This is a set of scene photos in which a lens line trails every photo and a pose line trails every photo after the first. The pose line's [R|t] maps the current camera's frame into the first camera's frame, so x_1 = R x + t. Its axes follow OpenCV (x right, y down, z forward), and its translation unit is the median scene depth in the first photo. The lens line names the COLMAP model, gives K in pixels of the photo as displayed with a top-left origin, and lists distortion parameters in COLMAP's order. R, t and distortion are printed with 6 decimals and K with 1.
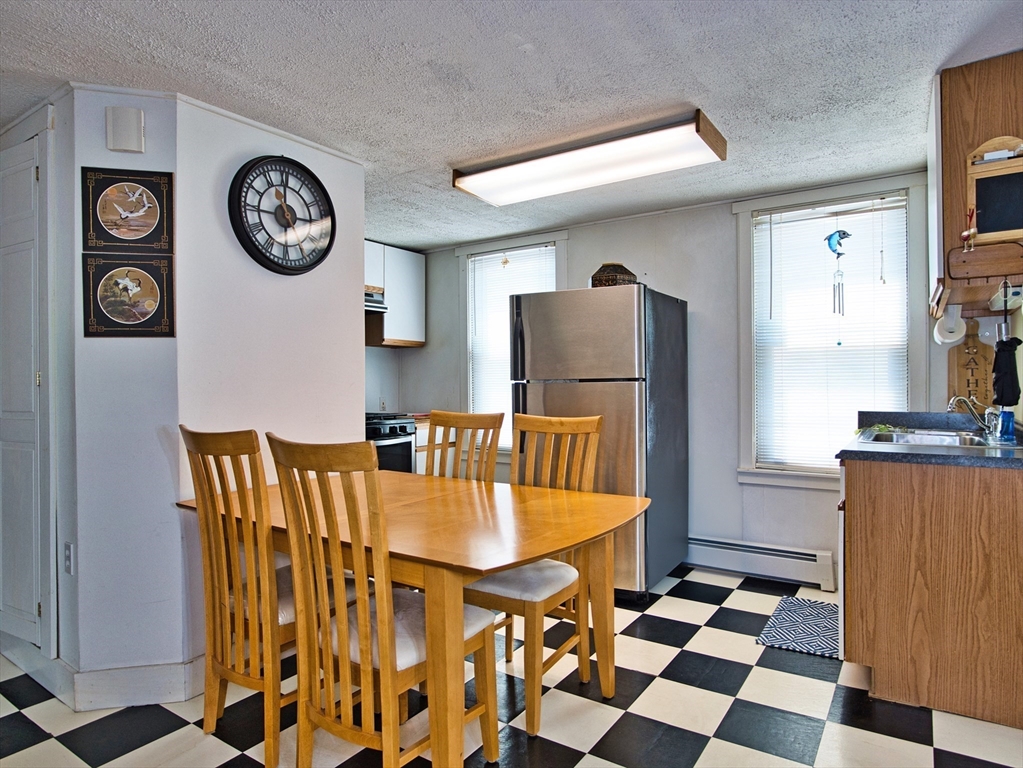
lens RADIAL K [[609.1, 0, 508.0], [0, 609.1, 390.9], [0, 0, 1]] dist [-0.042125, 0.024276]
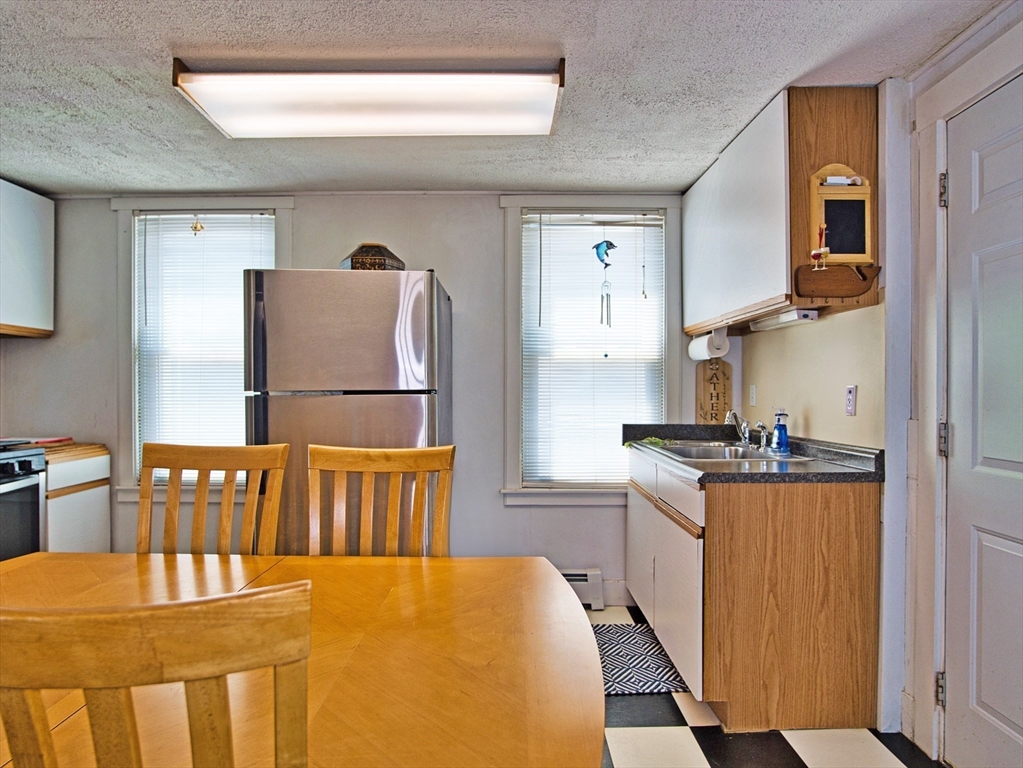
lens RADIAL K [[609.1, 0, 508.0], [0, 609.1, 390.9], [0, 0, 1]] dist [-0.042125, 0.024276]
pose [[0.829558, 0.004461, 0.558403, -0.176082], [0.000422, 0.999963, -0.008615, -0.015715], [-0.558420, 0.007383, 0.829525, 0.344676]]
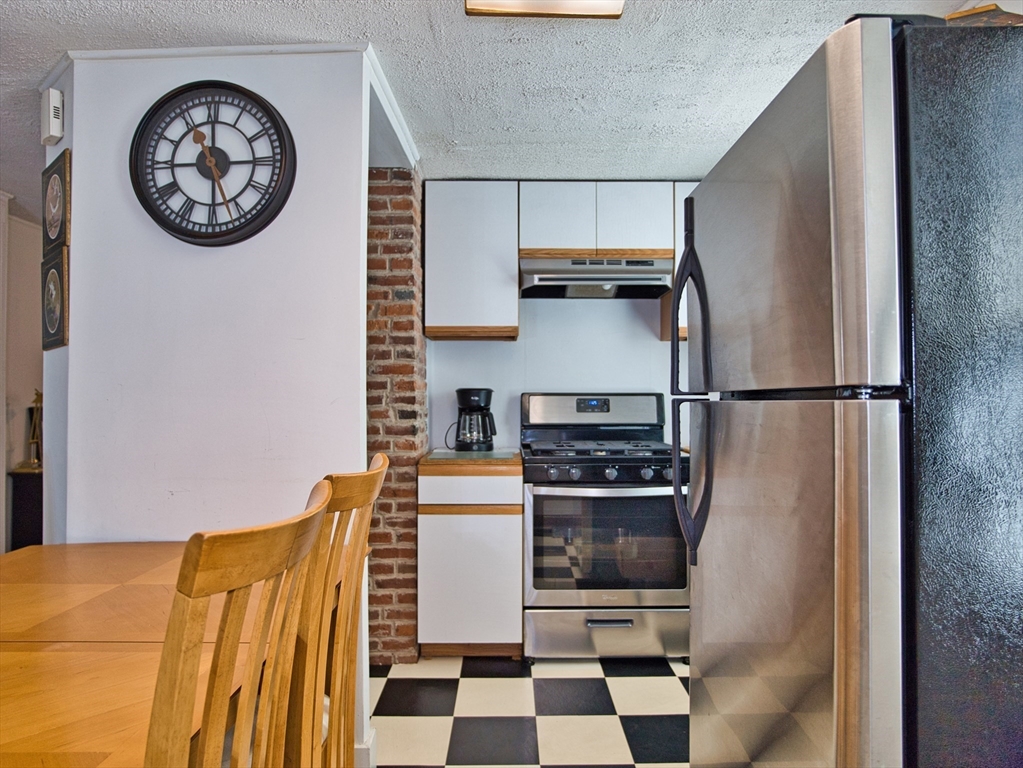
lens RADIAL K [[609.1, 0, 508.0], [0, 609.1, 390.9], [0, 0, 1]] dist [-0.042125, 0.024276]
pose [[0.565118, -0.002182, -0.825007, 0.410941], [-0.008633, 0.999926, -0.008559, -0.020092], [0.824965, 0.011959, 0.565058, 0.893808]]
